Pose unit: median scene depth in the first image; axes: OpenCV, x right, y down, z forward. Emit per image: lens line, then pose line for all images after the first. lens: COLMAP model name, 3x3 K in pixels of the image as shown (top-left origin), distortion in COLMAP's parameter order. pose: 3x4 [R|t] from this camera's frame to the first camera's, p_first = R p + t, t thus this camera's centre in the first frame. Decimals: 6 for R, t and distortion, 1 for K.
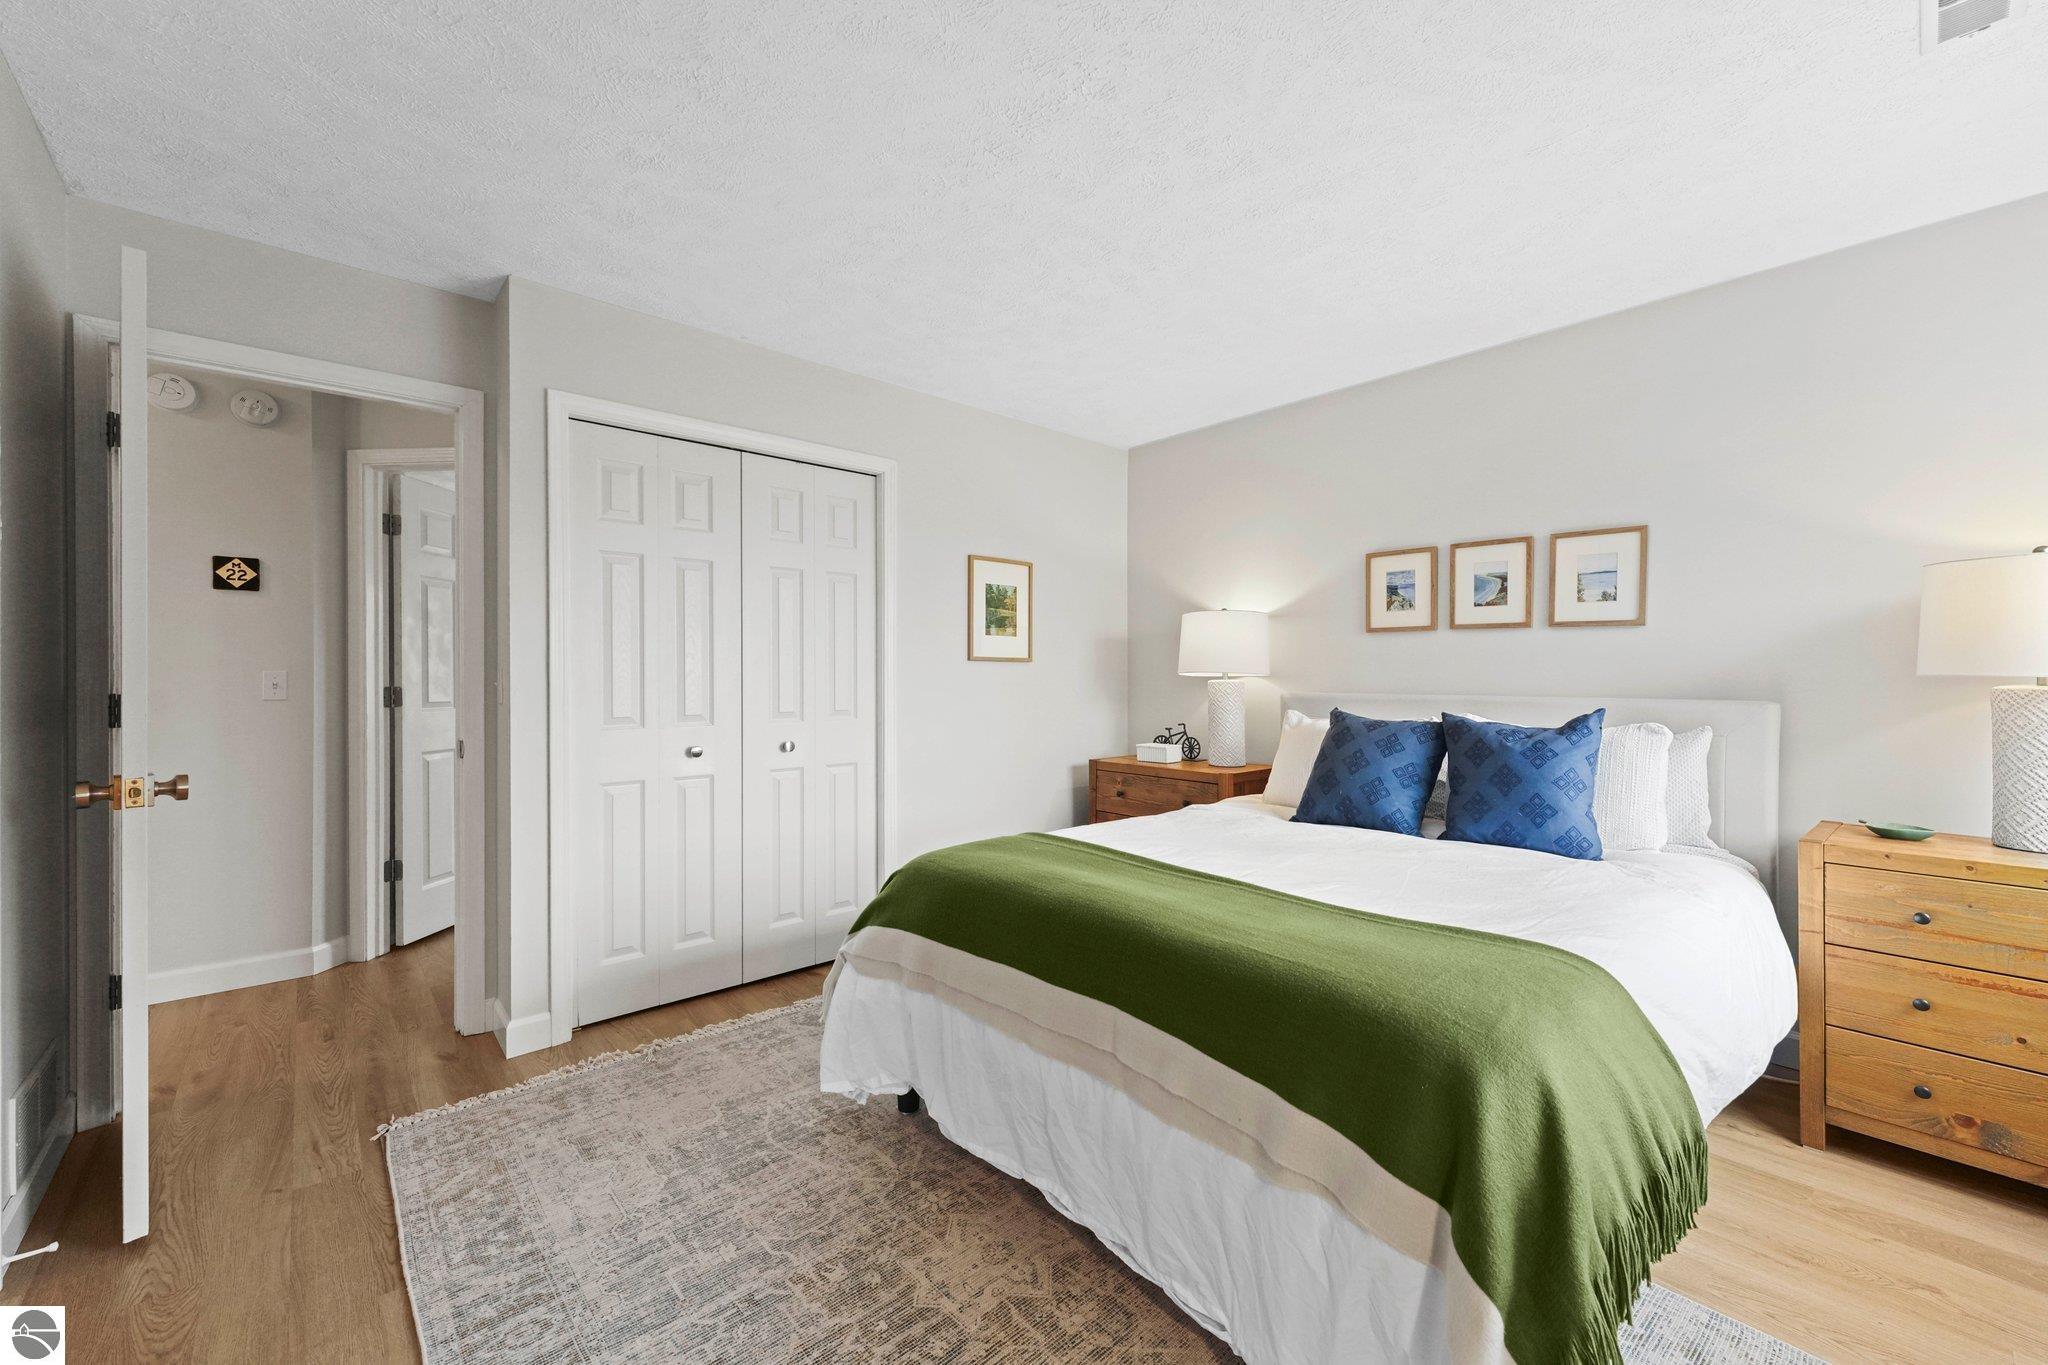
lens RADIAL K [[831.1, 0, 1031.6], [0, 831.1, 671.3], [0, 0, 1]] dist [0.007281, -0.001504]
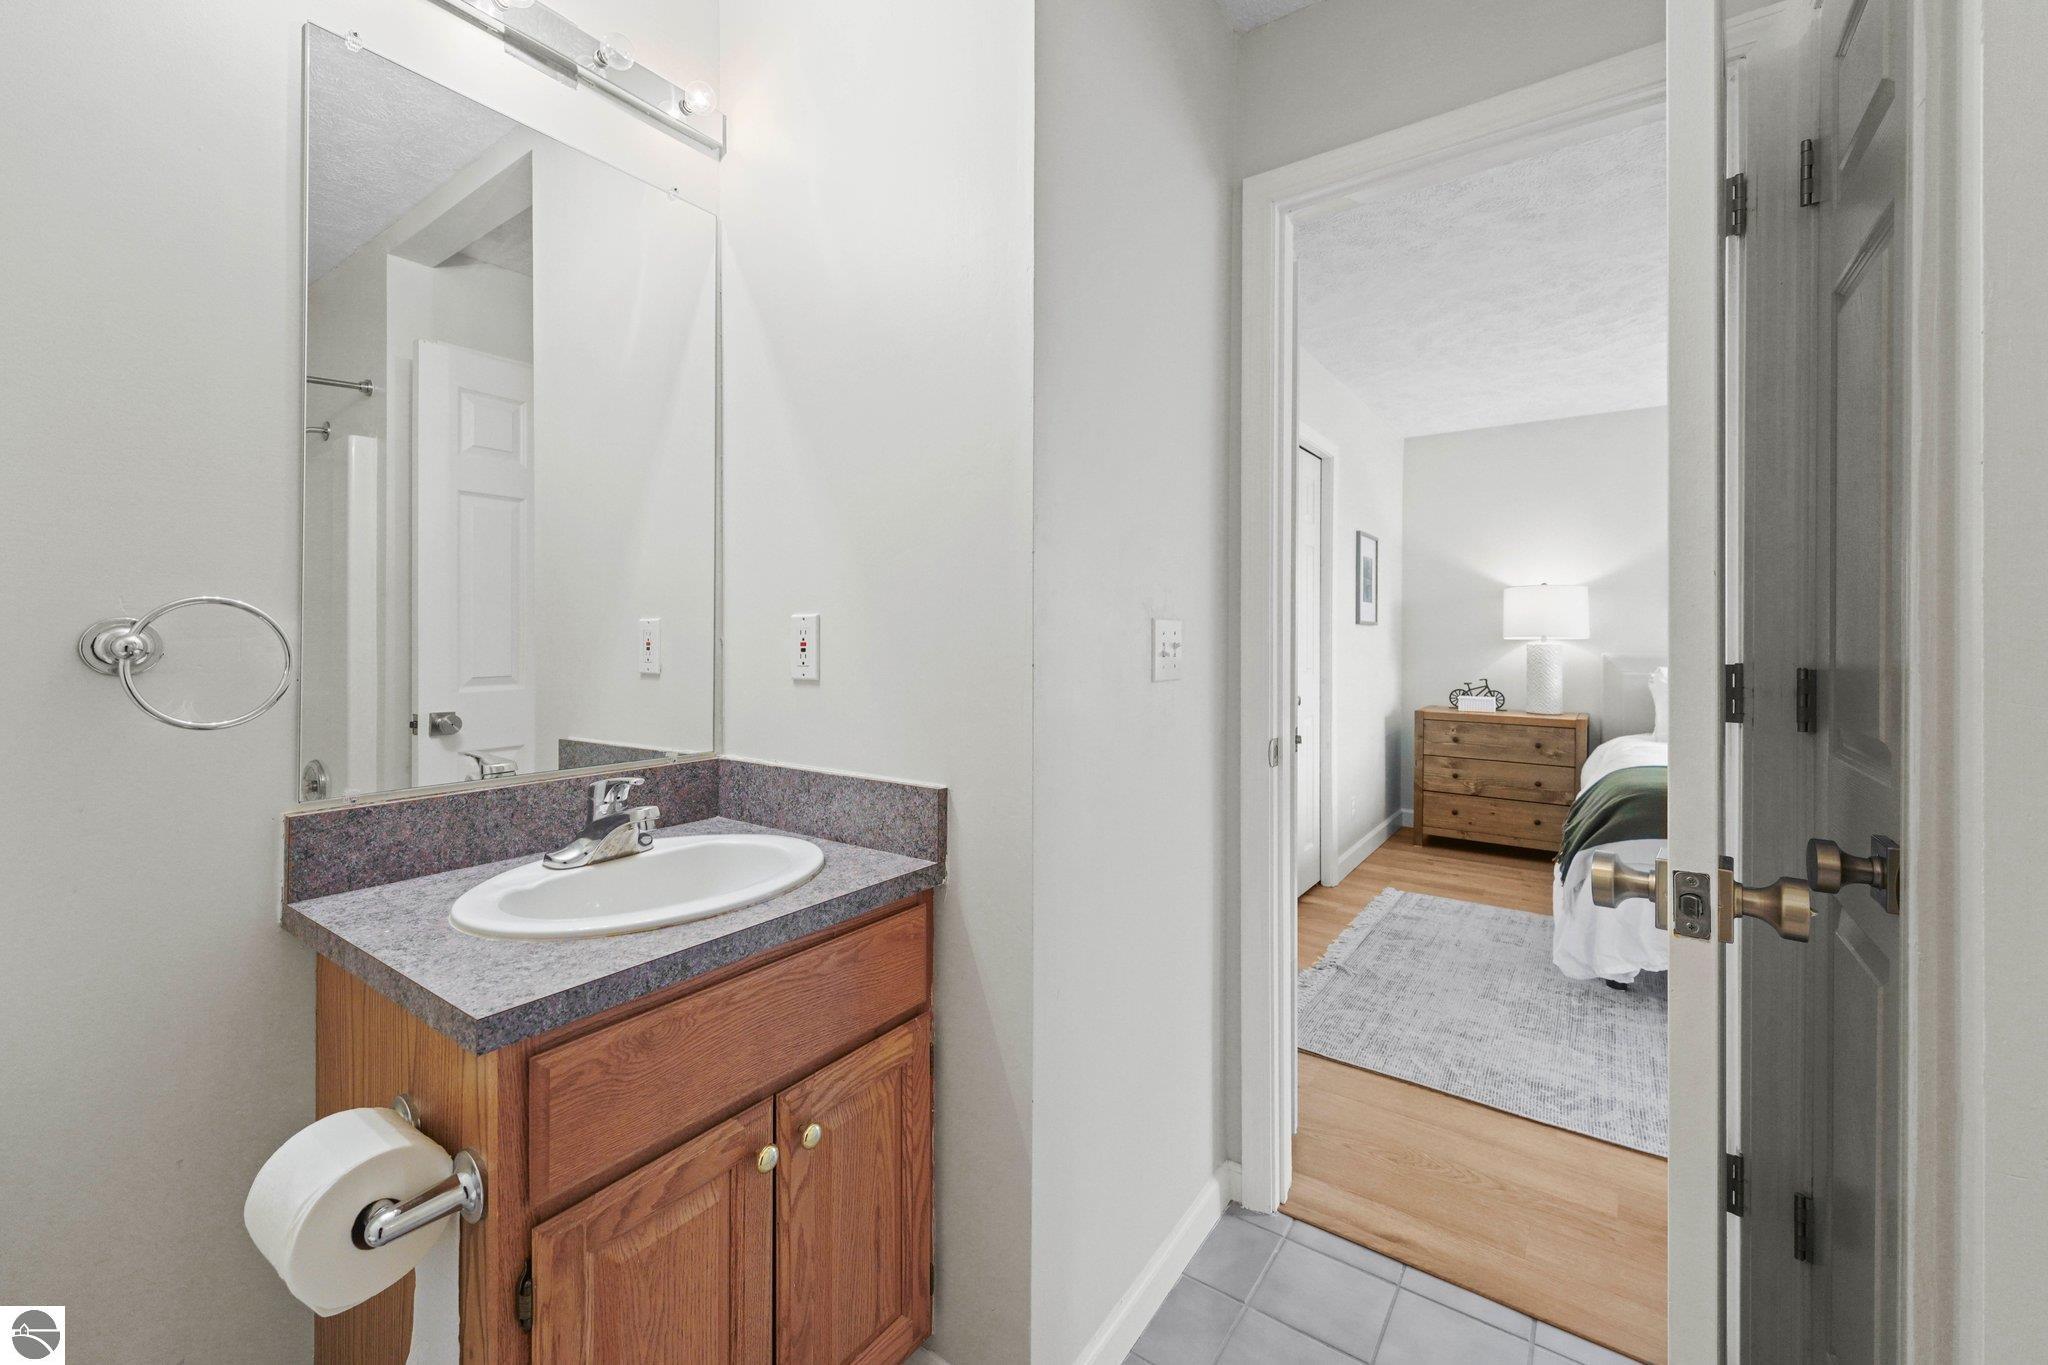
lens RADIAL K [[831.1, 0, 1031.4], [0, 831.1, 640.8], [0, 0, 1]] dist [0.007281, -0.001504]
pose [[0.976426, 0.004609, 0.215802, -0.939345], [-0.007354, 0.999902, 0.011920, -0.001573], [-0.215726, -0.013226, 0.976364, -0.018368]]
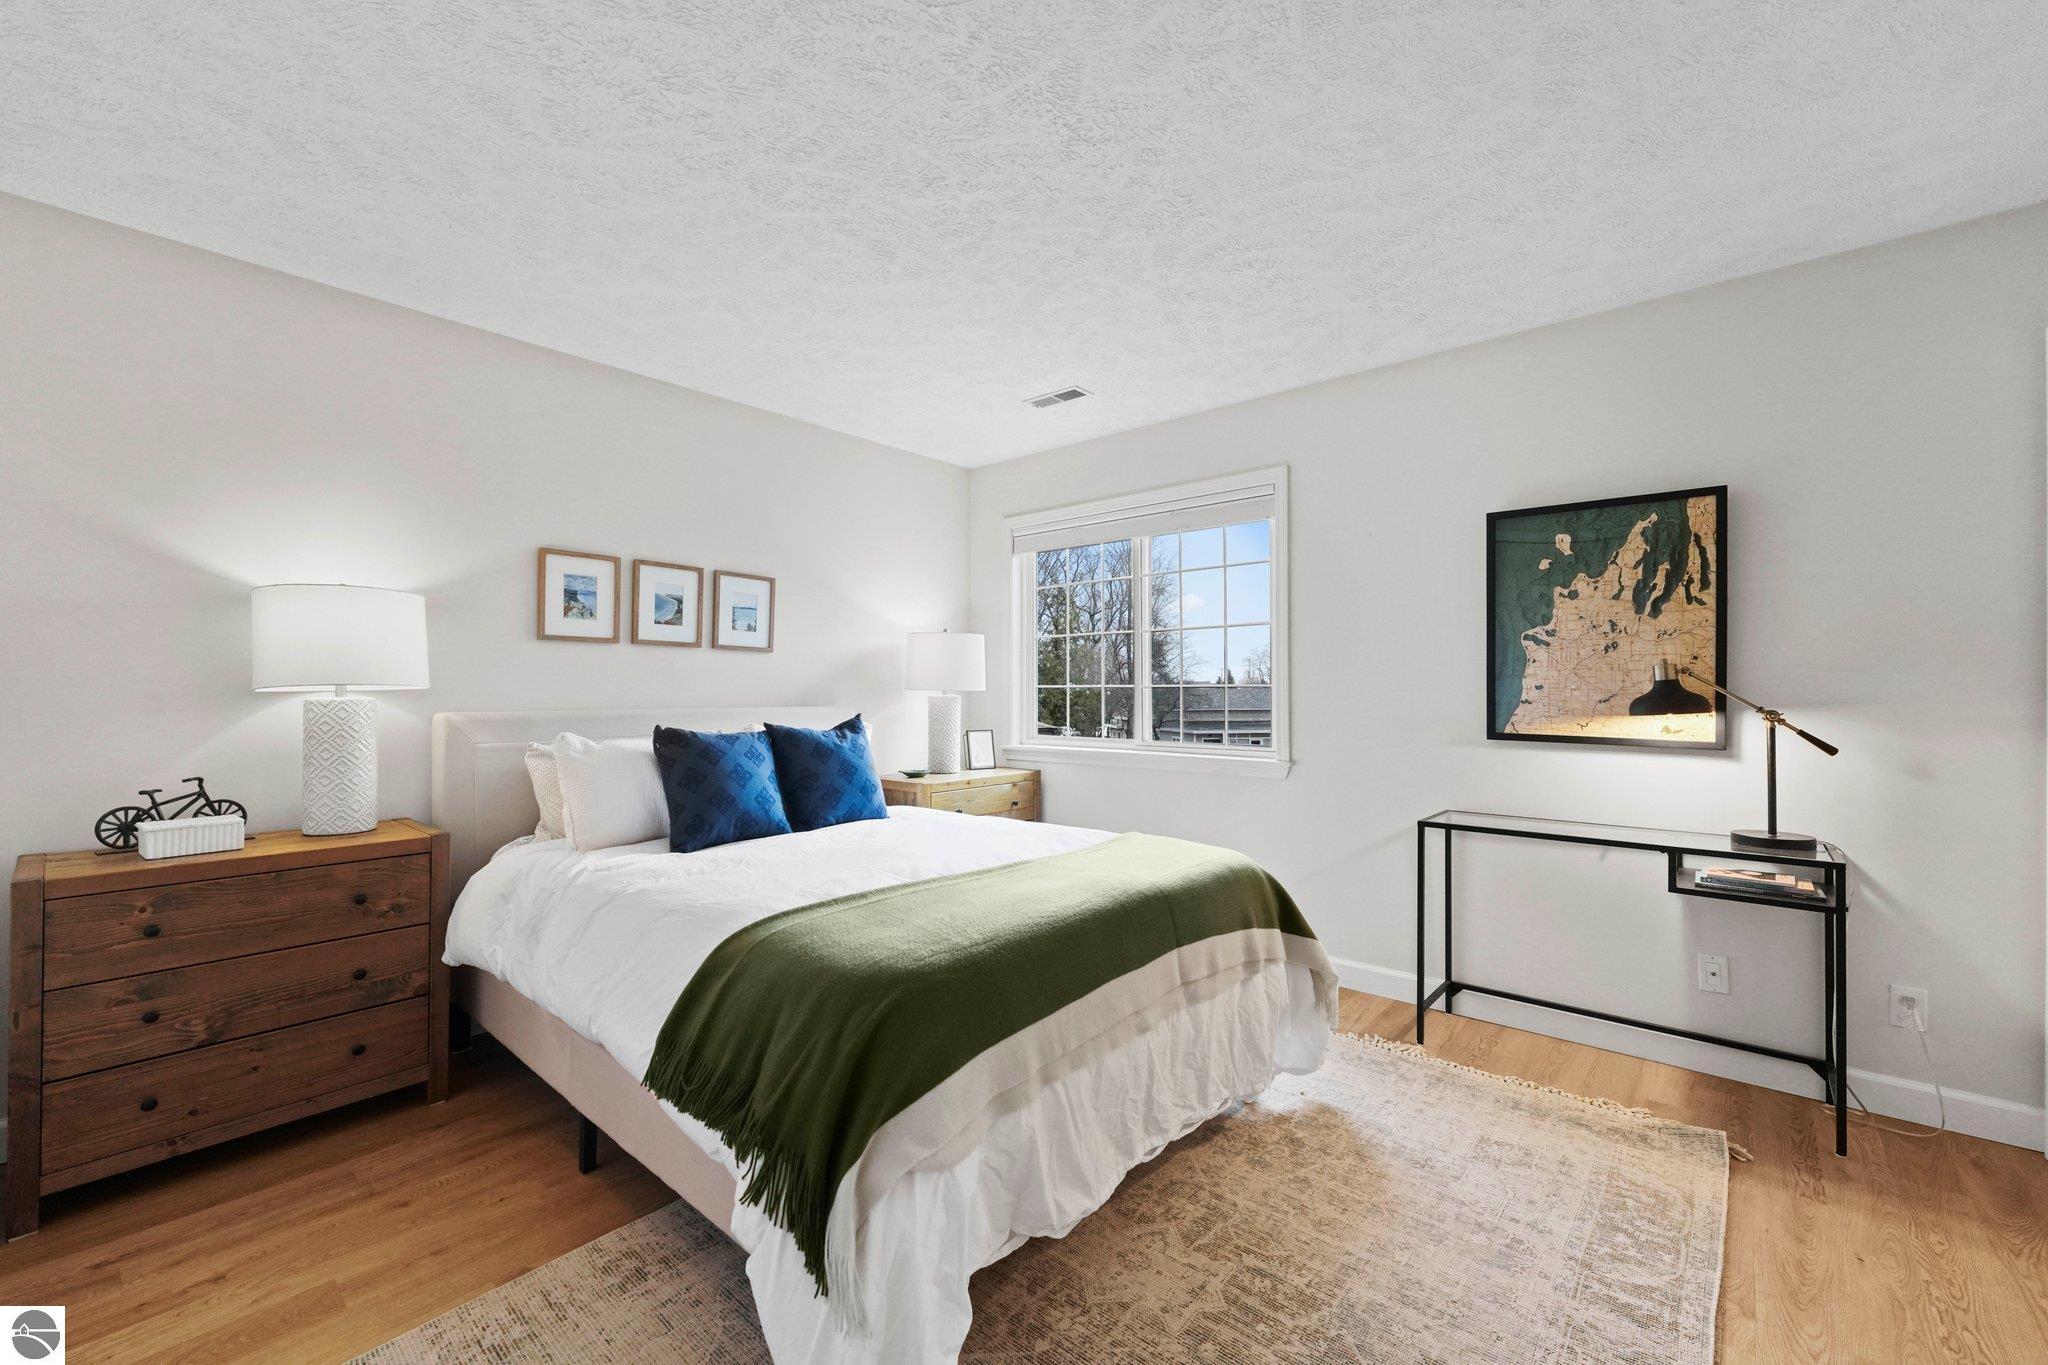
lens RADIAL K [[831.1, 0, 1008.9], [0, 831.1, 687.2], [0, 0, 1]] dist [0.007281, -0.001504]
pose [[-0.124269, 0.003414, 0.992243, -0.577150], [-0.004241, 0.999983, -0.003971, 0.003963], [-0.992240, -0.004701, -0.124252, 0.718332]]
